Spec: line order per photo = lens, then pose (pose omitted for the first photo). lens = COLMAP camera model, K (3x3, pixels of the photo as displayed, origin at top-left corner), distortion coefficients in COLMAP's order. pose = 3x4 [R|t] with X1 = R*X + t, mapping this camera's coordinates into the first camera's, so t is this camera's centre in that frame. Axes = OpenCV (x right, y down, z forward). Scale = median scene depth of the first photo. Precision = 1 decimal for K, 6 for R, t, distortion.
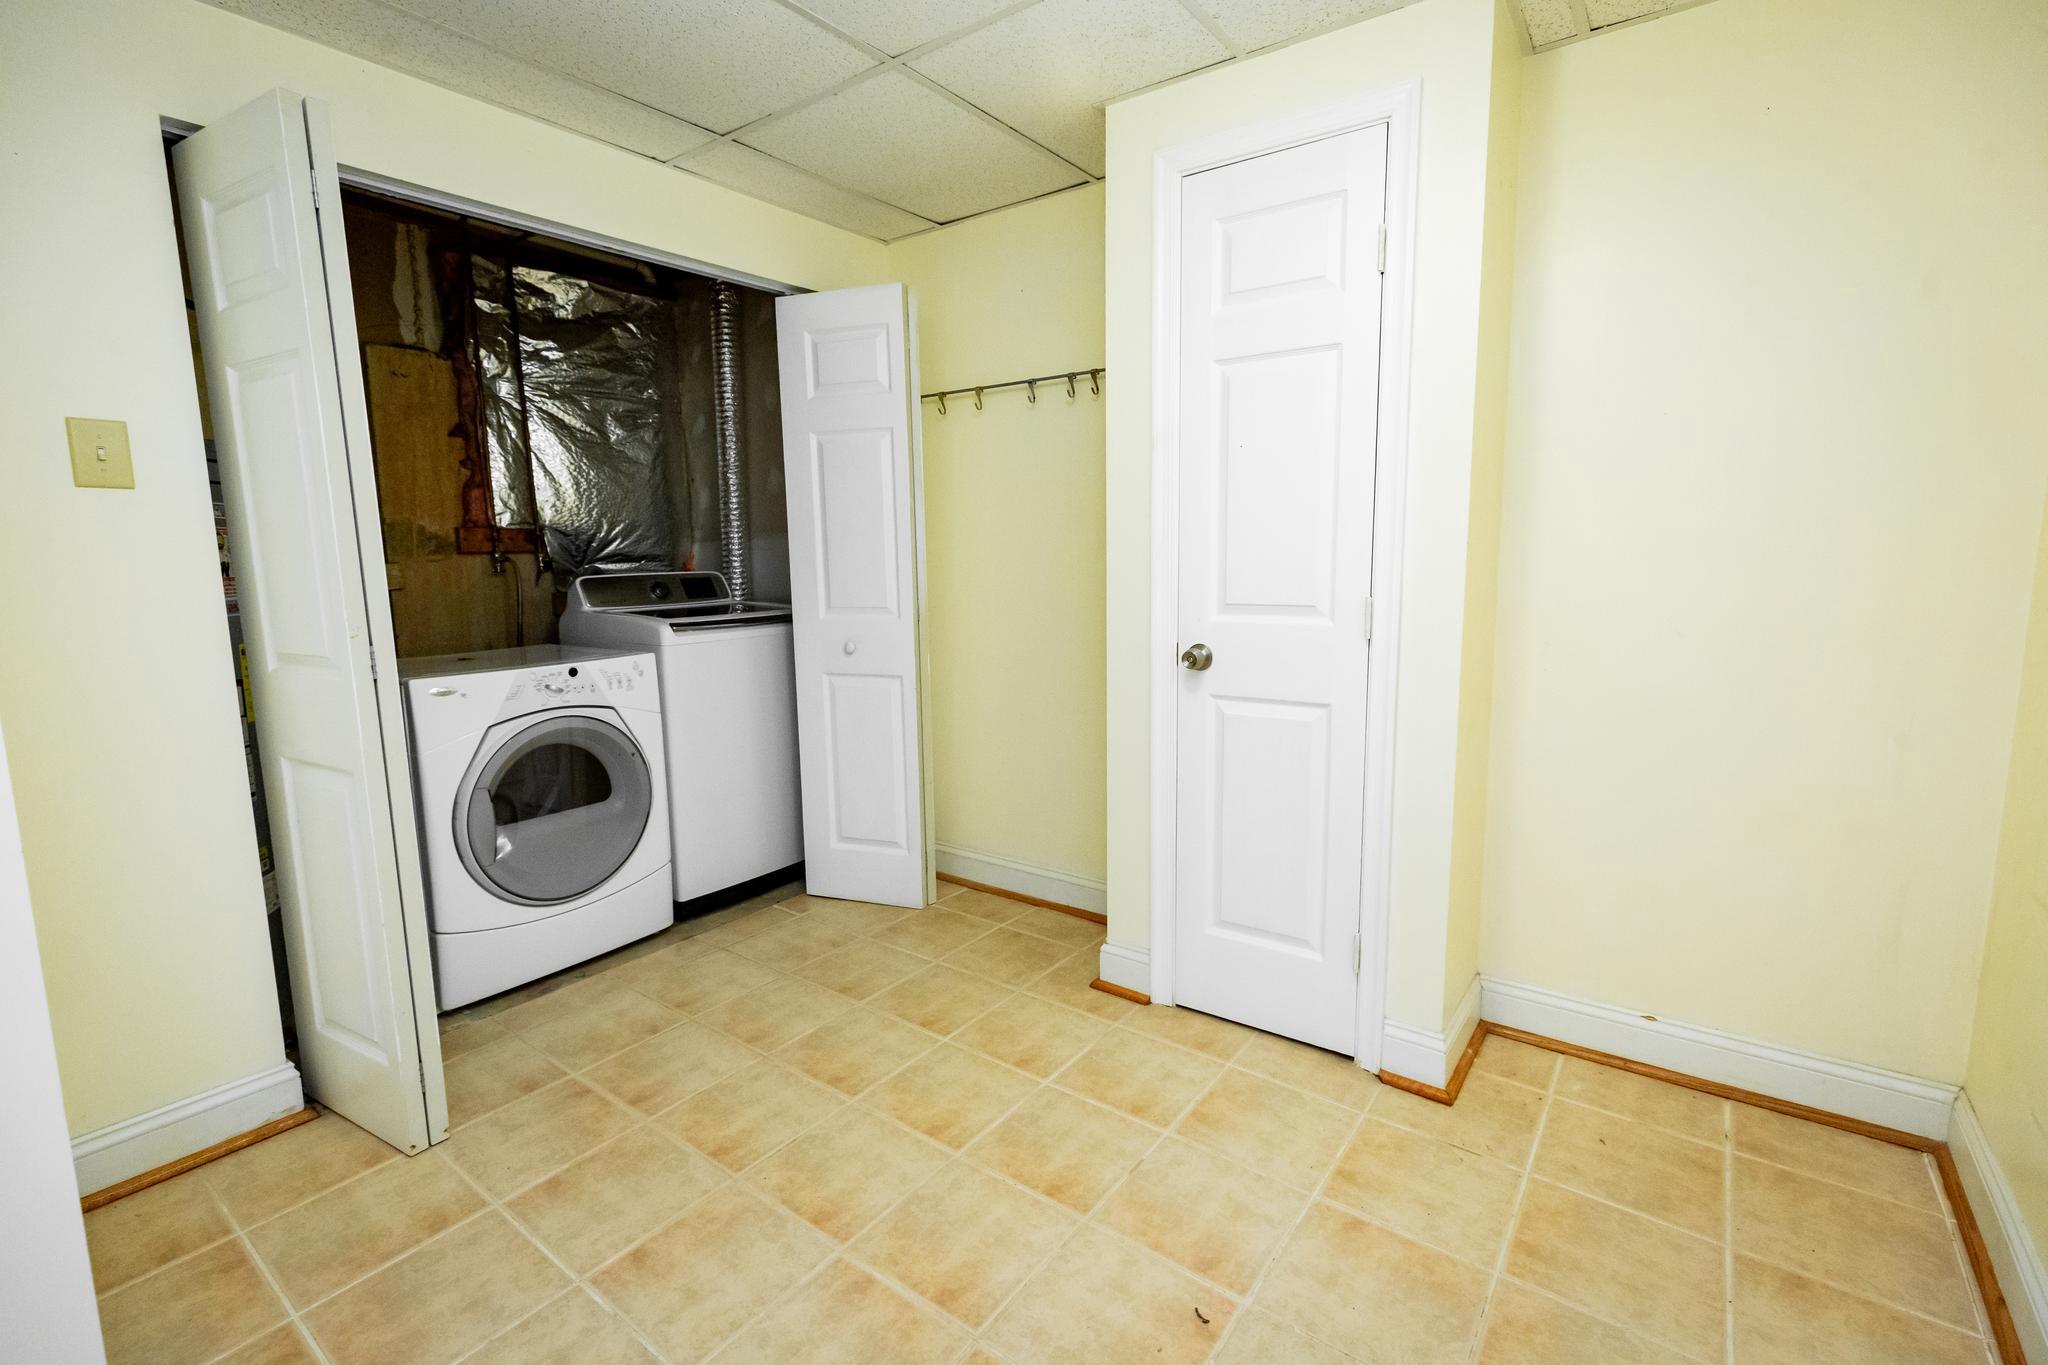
lens RADIAL K [[924.5, 0, 1024.0], [0, 924.5, 682.5], [0, 0, 1]] dist [0.014421, 0.000253]
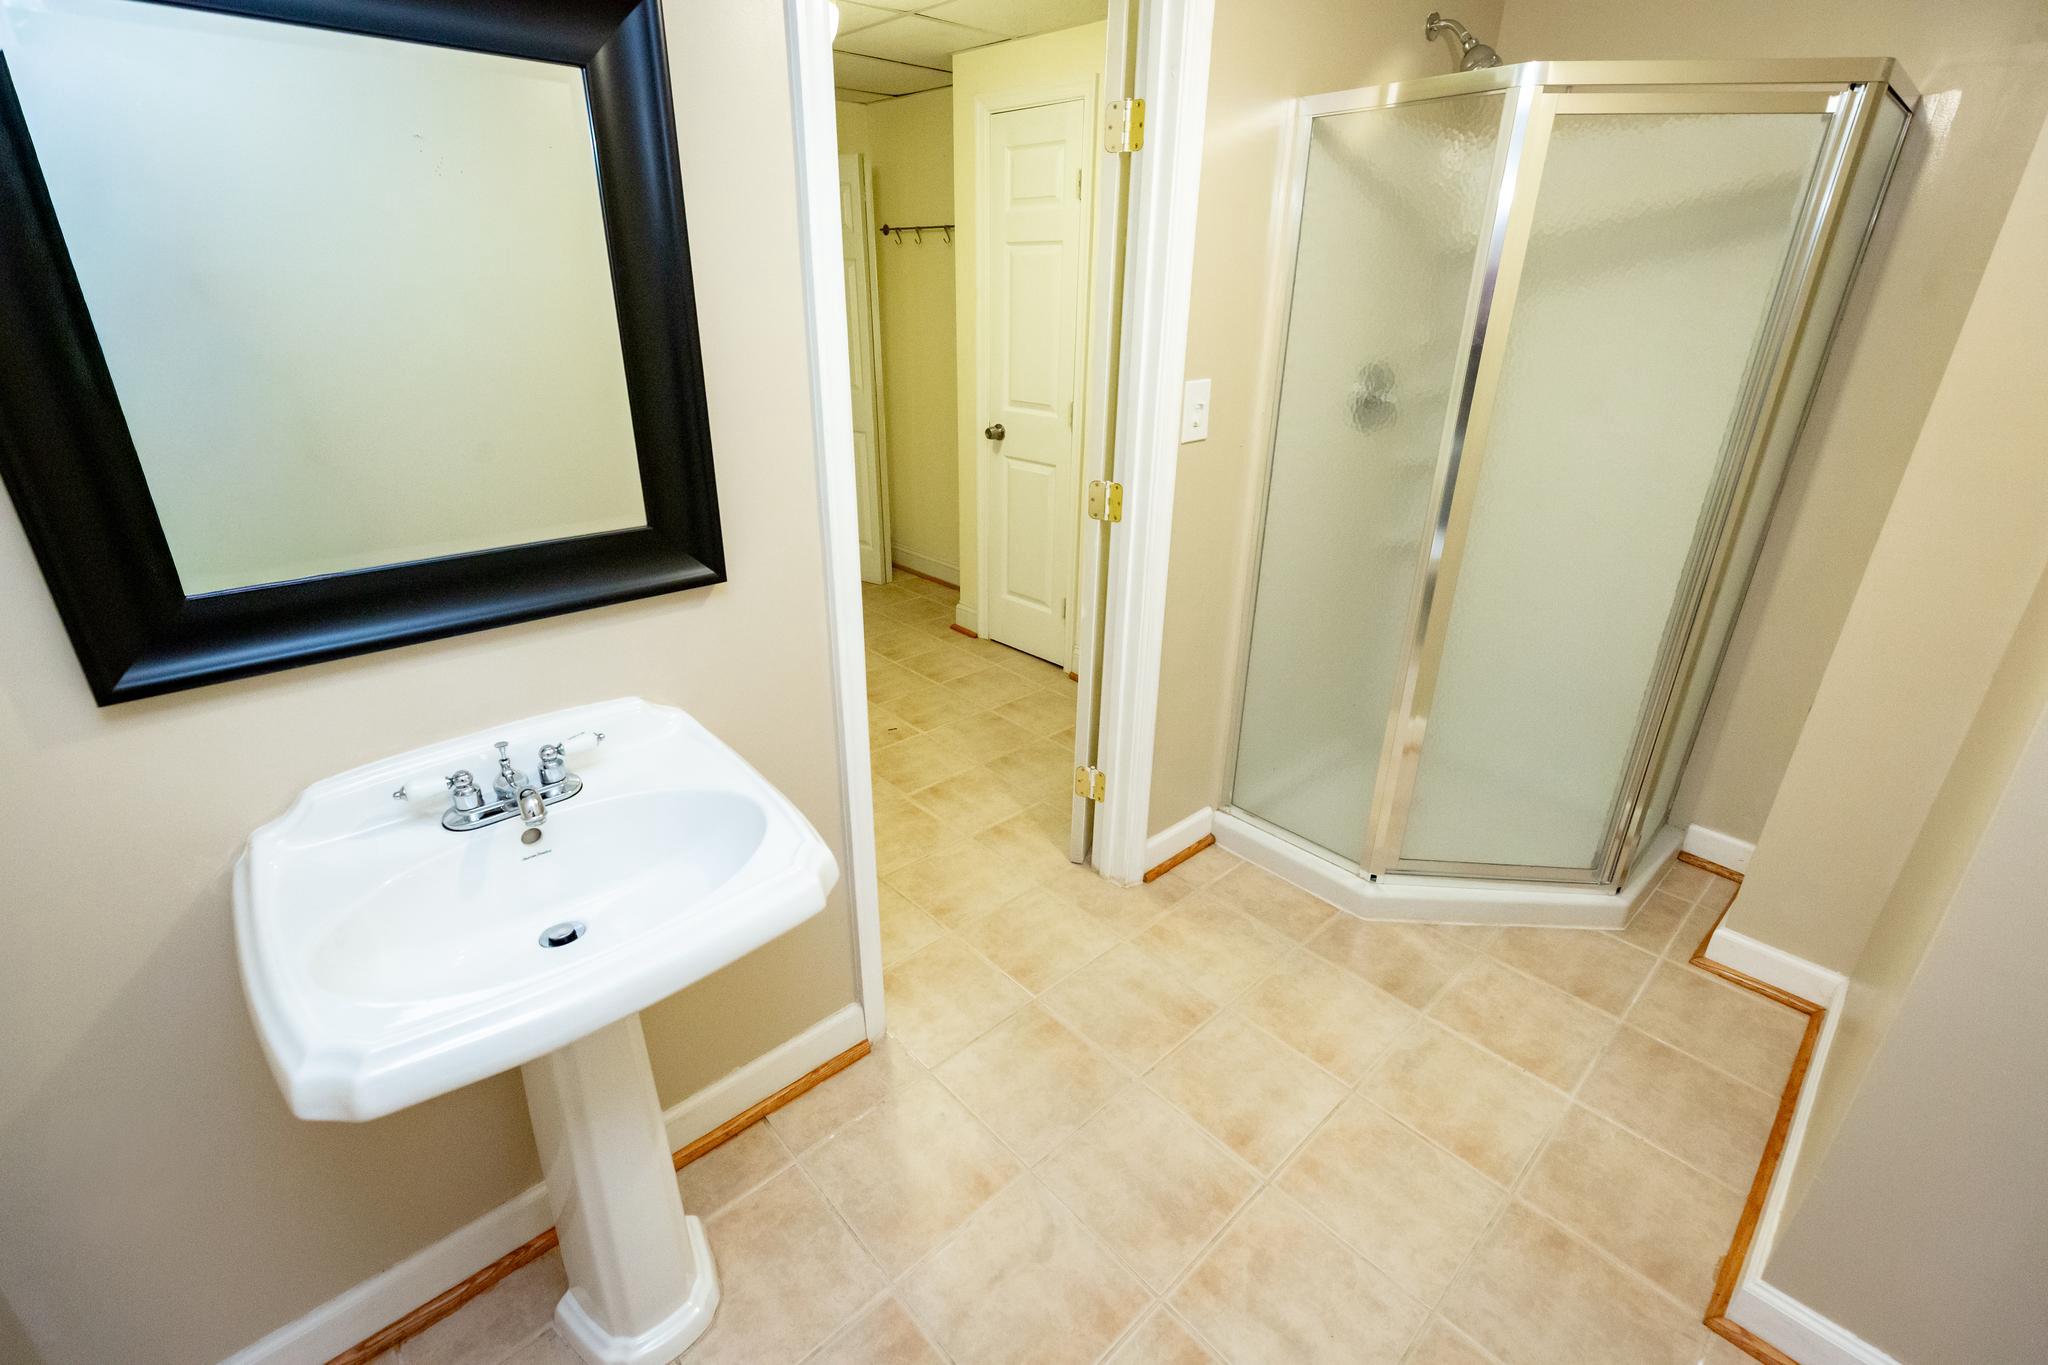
lens RADIAL K [[924.5, 0, 1024.0], [0, 924.5, 682.5], [0, 0, 1]] dist [0.014421, 0.000253]
pose [[0.983835, 0.094346, -0.152210, 0.493480], [-0.050704, 0.961940, 0.268515, -0.040802], [0.171750, -0.256456, 0.951174, -0.649020]]
